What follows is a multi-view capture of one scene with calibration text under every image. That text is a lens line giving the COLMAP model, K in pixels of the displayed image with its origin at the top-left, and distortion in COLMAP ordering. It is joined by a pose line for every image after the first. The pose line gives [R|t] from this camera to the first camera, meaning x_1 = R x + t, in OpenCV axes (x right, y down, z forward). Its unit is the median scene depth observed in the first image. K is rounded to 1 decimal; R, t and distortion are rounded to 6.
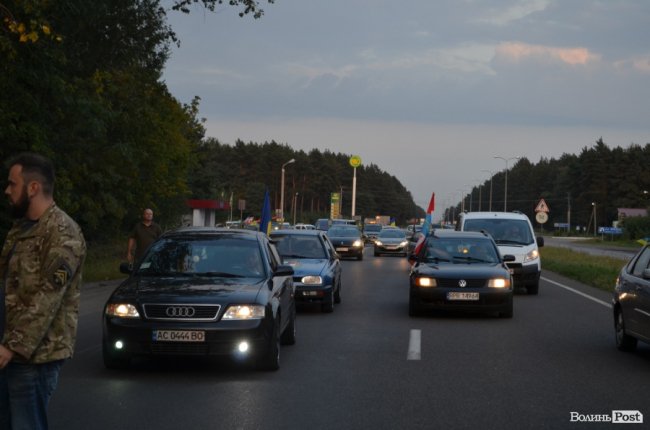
lens RADIAL K [[1132.3, 0, 325.0], [0, 1132.3, 215.0], [0, 0, 1]] dist [-0.044432, 0.013221]
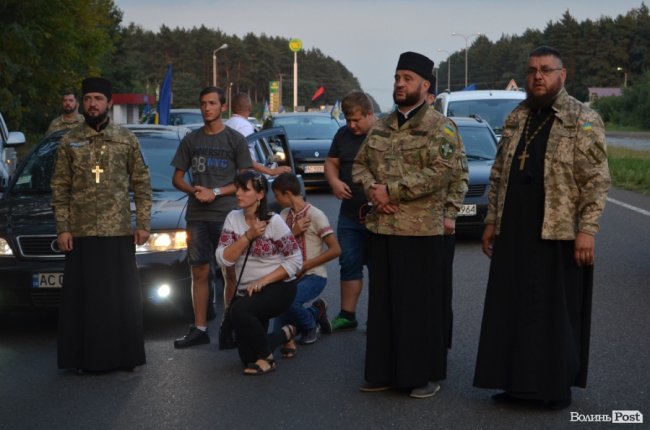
lens RADIAL K [[1132.3, 0, 325.0], [0, 1132.3, 215.0], [0, 0, 1]] dist [-0.044432, 0.013221]
pose [[0.997803, -0.040109, 0.052736, -0.002454], [0.034981, 0.994882, 0.094794, 0.002060], [-0.056268, -0.092740, 0.994099, 0.100905]]
